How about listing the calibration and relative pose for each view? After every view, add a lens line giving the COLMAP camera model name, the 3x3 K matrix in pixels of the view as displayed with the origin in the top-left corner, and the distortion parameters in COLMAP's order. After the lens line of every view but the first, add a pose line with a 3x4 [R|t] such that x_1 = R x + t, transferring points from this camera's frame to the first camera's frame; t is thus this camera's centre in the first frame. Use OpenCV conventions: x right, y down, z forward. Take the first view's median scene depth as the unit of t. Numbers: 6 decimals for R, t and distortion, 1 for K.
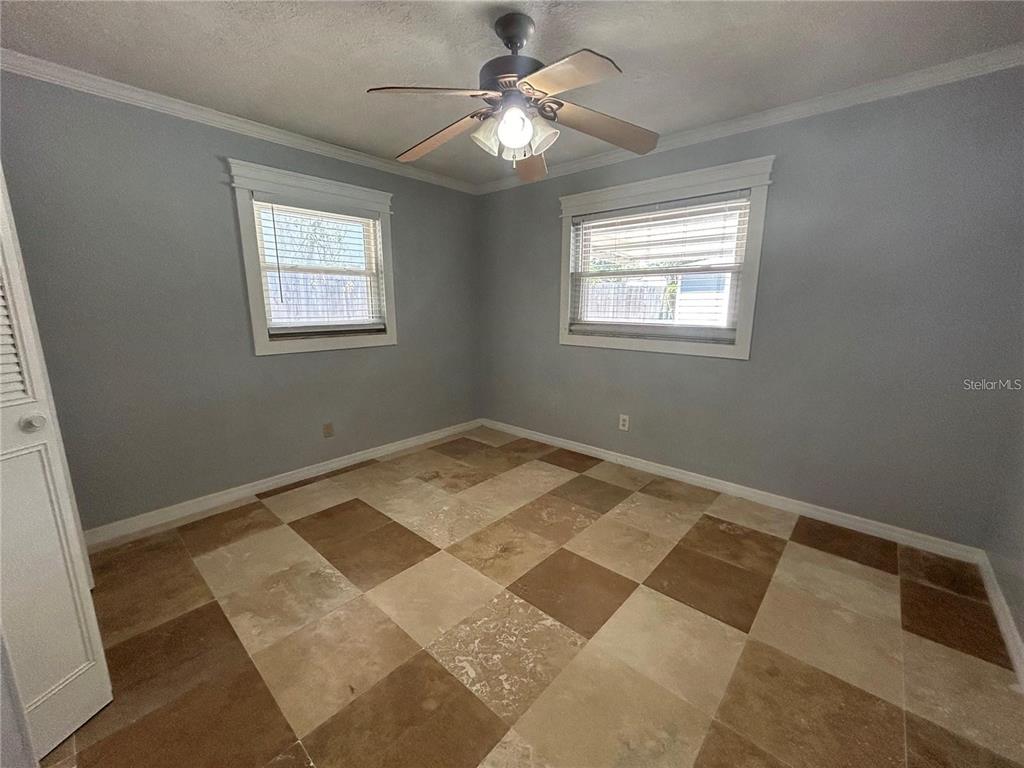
lens RADIAL K [[414.2, 0, 512.2], [0, 414.2, 383.7], [0, 0, 1]] dist [-0.002365, 0.000237]
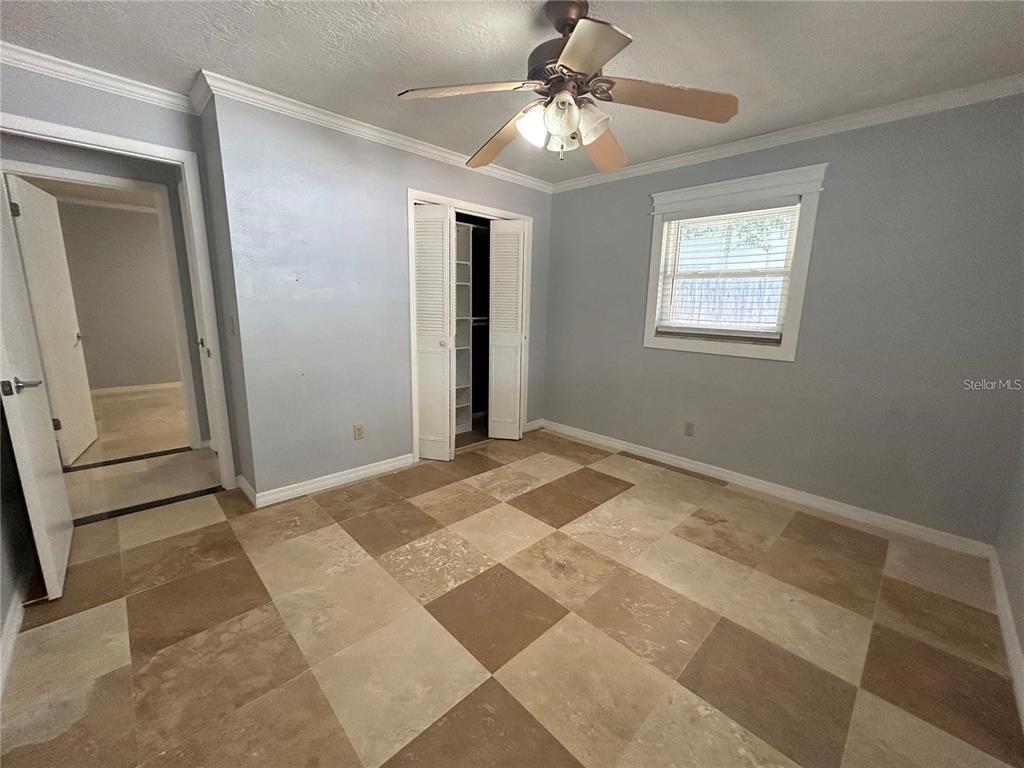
lens RADIAL K [[414.2, 0, 511.6], [0, 414.2, 383.9], [0, 0, 1]] dist [-0.002365, 0.000237]
pose [[-0.068888, 0.191886, -0.978997, 0.669229], [-0.213439, 0.955771, 0.202352, -0.128758], [0.974525, 0.222896, -0.024885, 0.664137]]
